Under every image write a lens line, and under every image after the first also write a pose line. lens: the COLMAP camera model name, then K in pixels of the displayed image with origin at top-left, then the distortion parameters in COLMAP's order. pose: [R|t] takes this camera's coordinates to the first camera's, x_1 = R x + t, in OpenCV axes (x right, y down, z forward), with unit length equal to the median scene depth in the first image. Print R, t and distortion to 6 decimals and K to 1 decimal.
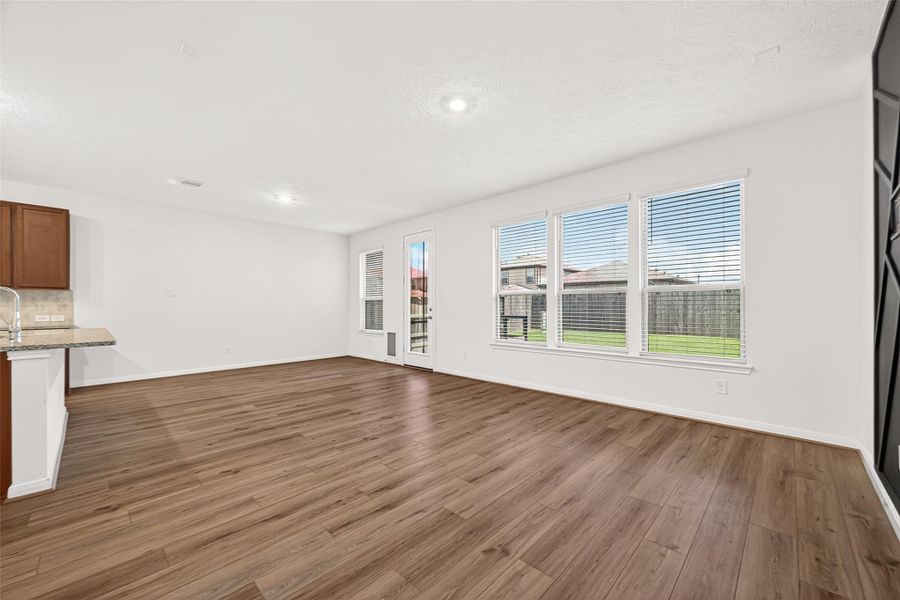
lens RADIAL K [[354.1, 0, 451.1], [0, 354.1, 306.7], [0, 0, 1]] dist [0.007184, -0.001286]
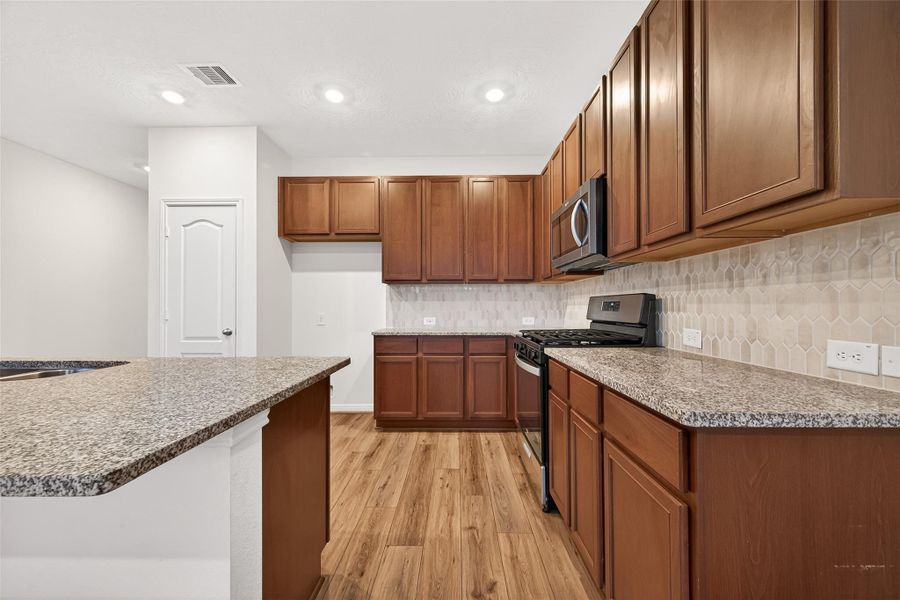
lens RADIAL K [[354.1, 0, 448.3], [0, 354.1, 302.8], [0, 0, 1]] dist [0.007184, -0.001286]
pose [[-0.730215, 0.002159, -0.683214, -1.026645], [0.006906, 0.999967, -0.004222, 0.000230], [0.683183, -0.007801, -0.730206, 1.233166]]
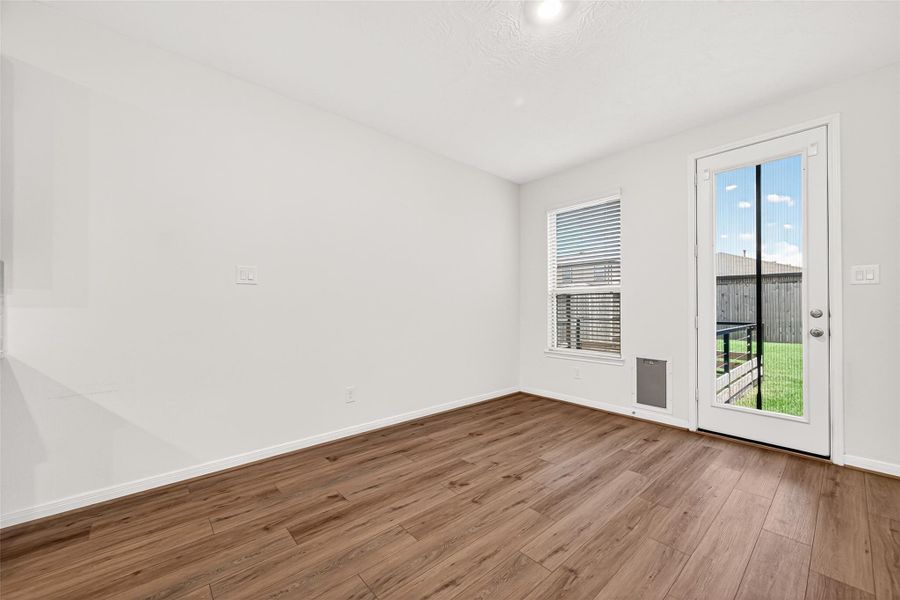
lens RADIAL K [[354.1, 0, 454.6], [0, 354.1, 304.8], [0, 0, 1]] dist [0.007184, -0.001286]
pose [[0.996910, 0.003984, -0.078451, -0.741973], [-0.004321, 0.999982, -0.004136, -0.000456], [0.078433, 0.004462, 0.996909, 0.873902]]
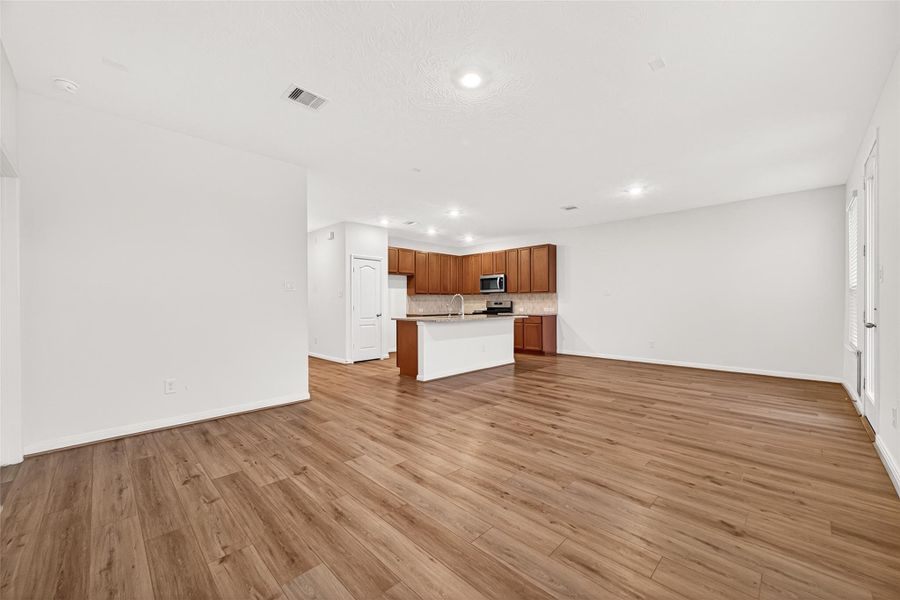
lens RADIAL K [[354.1, 0, 454.3], [0, 354.1, 299.0], [0, 0, 1]] dist [0.007184, -0.001286]
pose [[-0.022091, -0.009611, -0.999710, 0.708004], [0.002870, 0.999949, -0.009676, -0.004279], [0.999752, -0.003083, -0.022063, 0.740235]]
